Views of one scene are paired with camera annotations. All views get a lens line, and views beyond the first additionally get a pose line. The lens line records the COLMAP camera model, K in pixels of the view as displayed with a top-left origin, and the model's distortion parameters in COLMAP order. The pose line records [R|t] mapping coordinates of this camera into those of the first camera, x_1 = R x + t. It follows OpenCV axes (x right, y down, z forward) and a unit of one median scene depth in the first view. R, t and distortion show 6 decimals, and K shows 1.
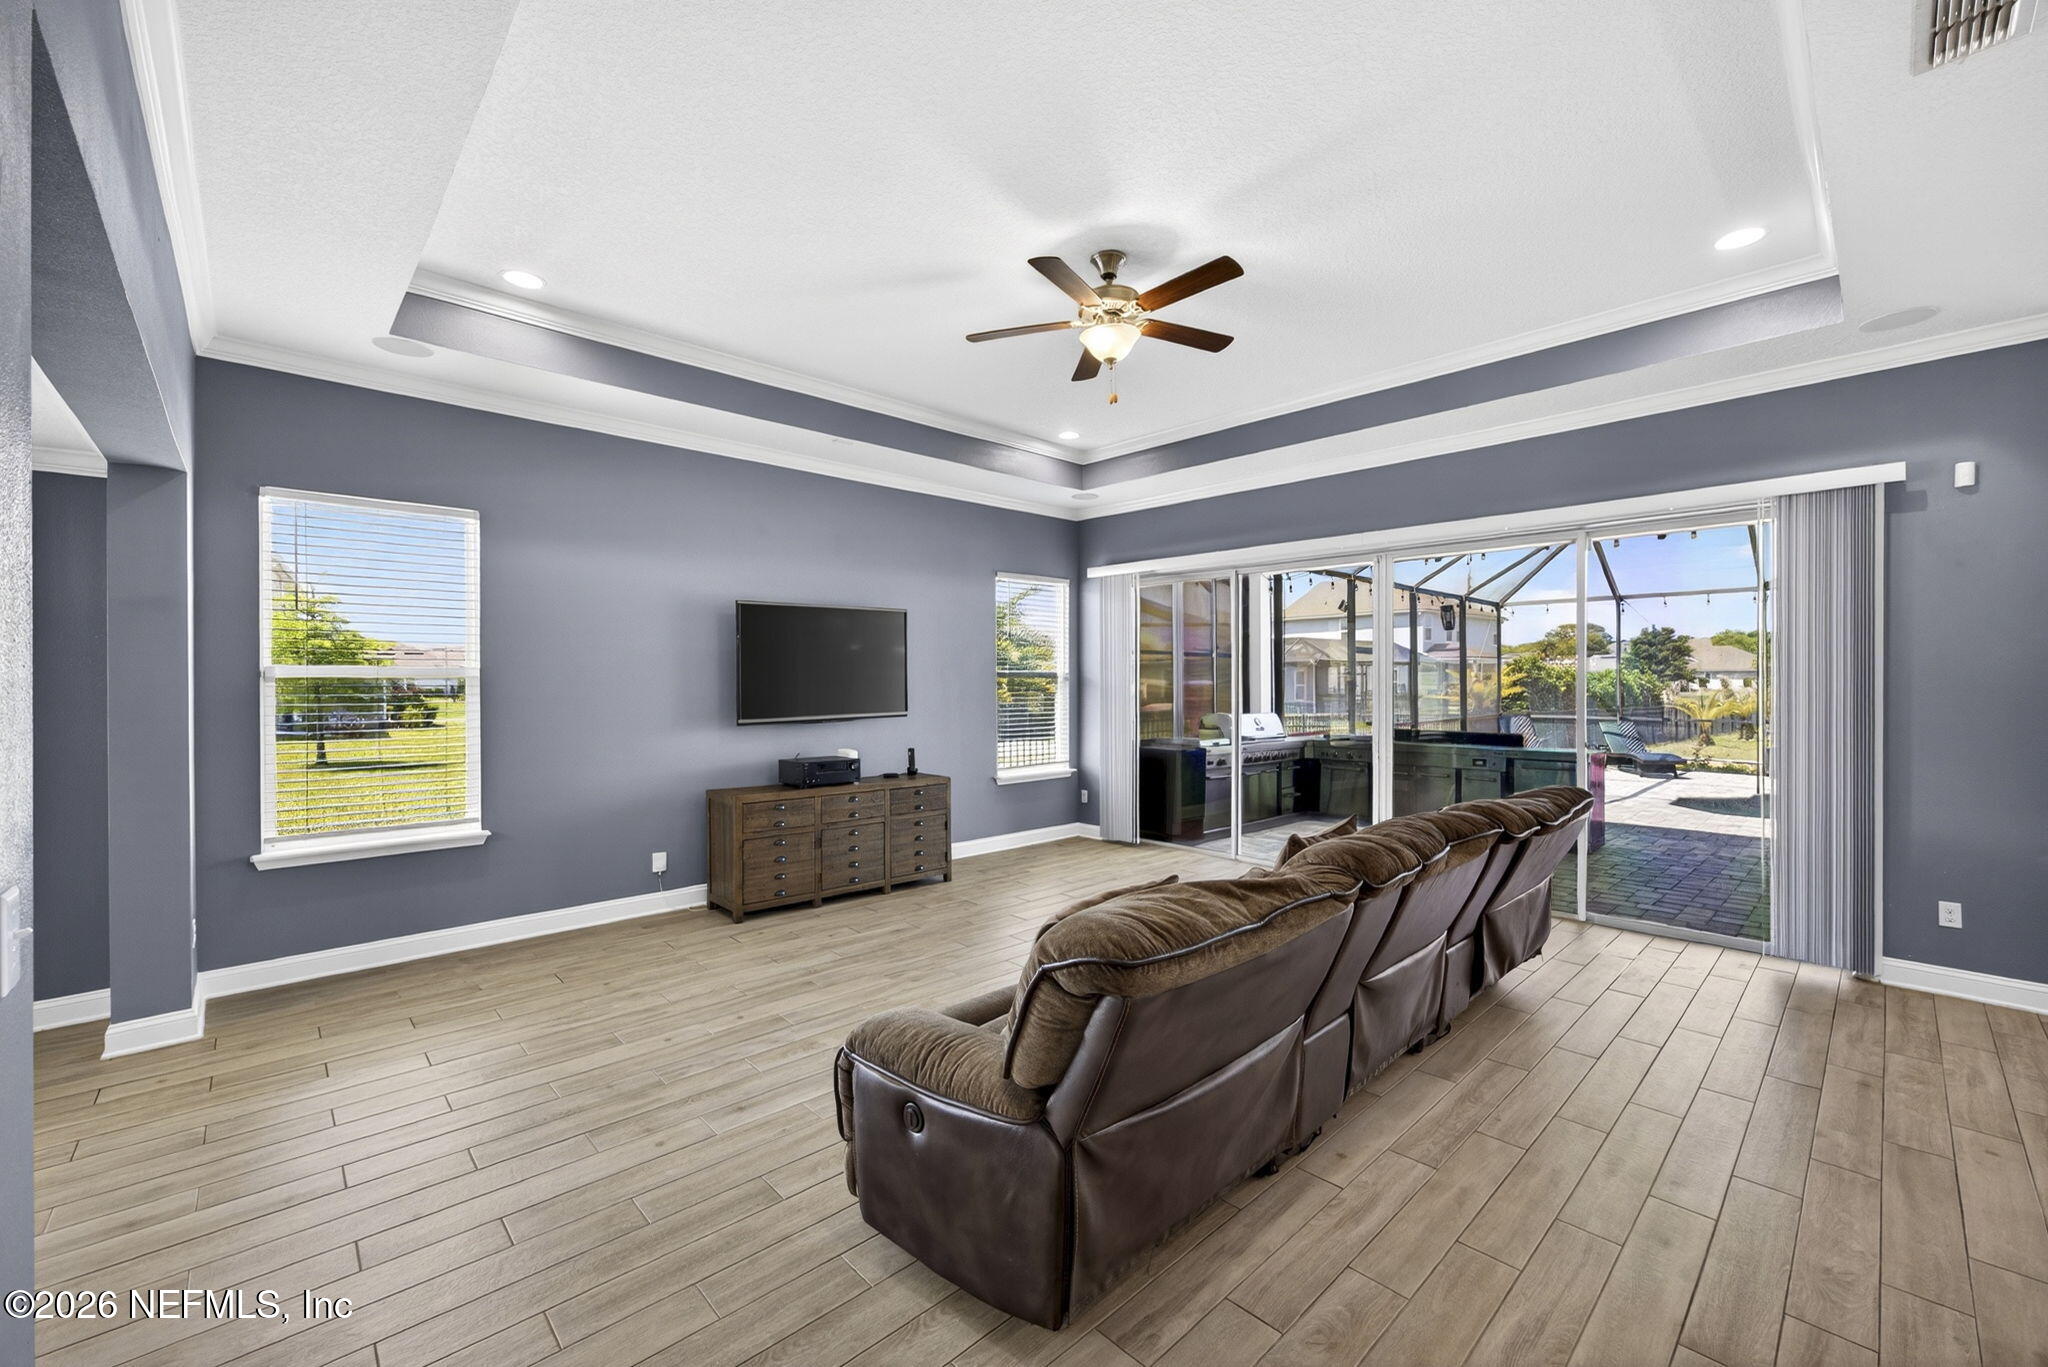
lens RADIAL K [[807.2, 0, 1024.0], [0, 807.2, 683.5], [0, 0, 1]] dist [-0.031926, -0.000009]
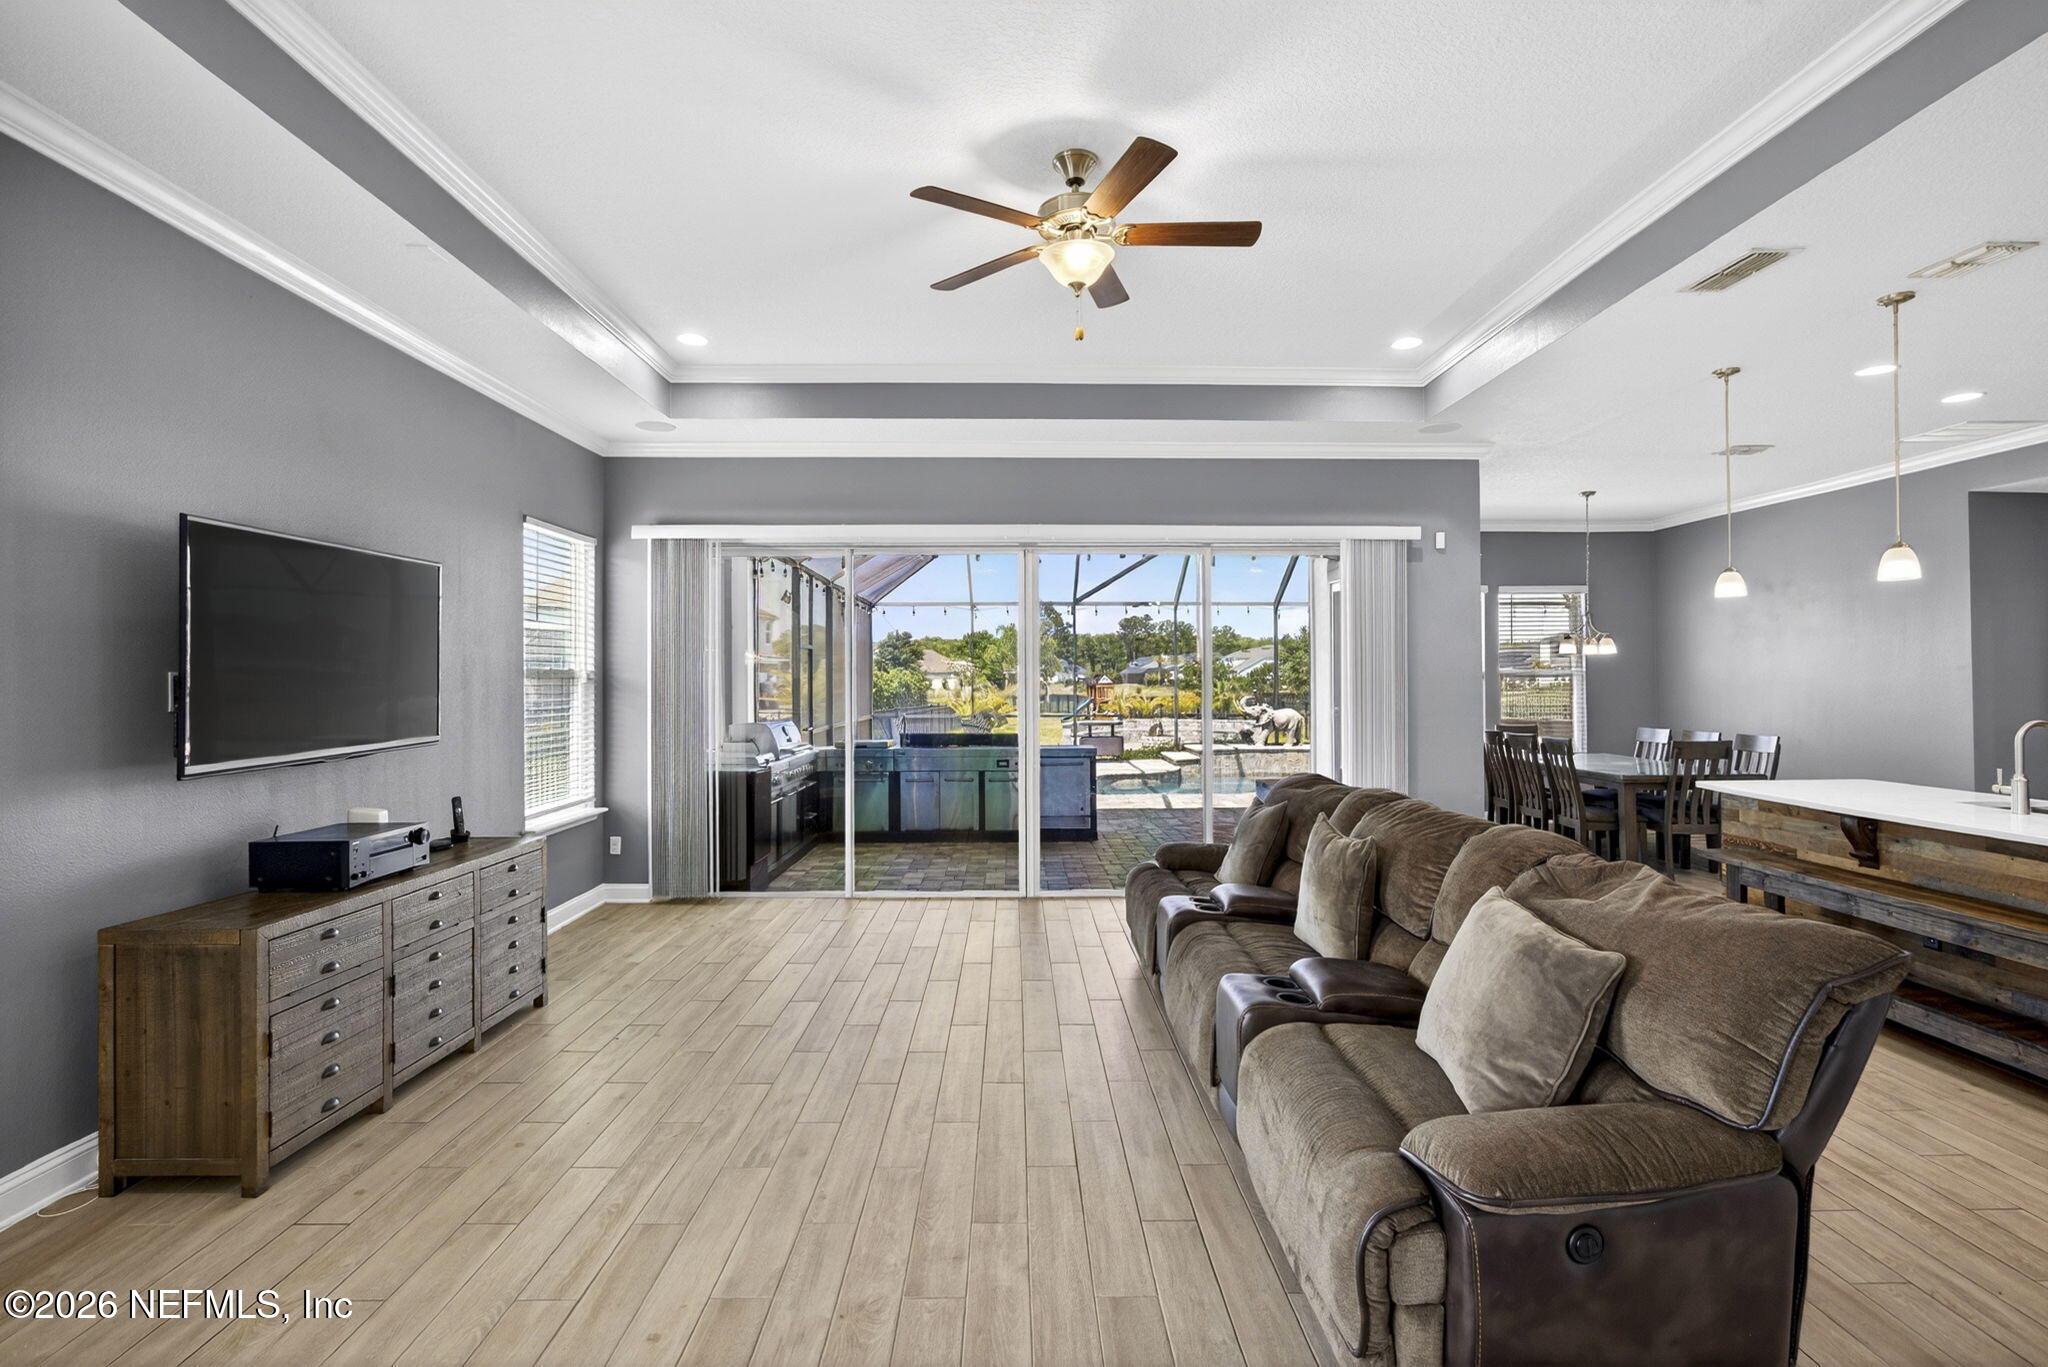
lens RADIAL K [[923.9, 0, 1024.0], [0, 923.9, 683.5], [0, 0, 1]] dist [-0.019775, 0.000170]
pose [[0.675237, -0.002457, 0.737596, -0.361058], [0.003327, 0.999994, 0.000285, -0.002530], [-0.737593, 0.002261, 0.675242, 0.242032]]
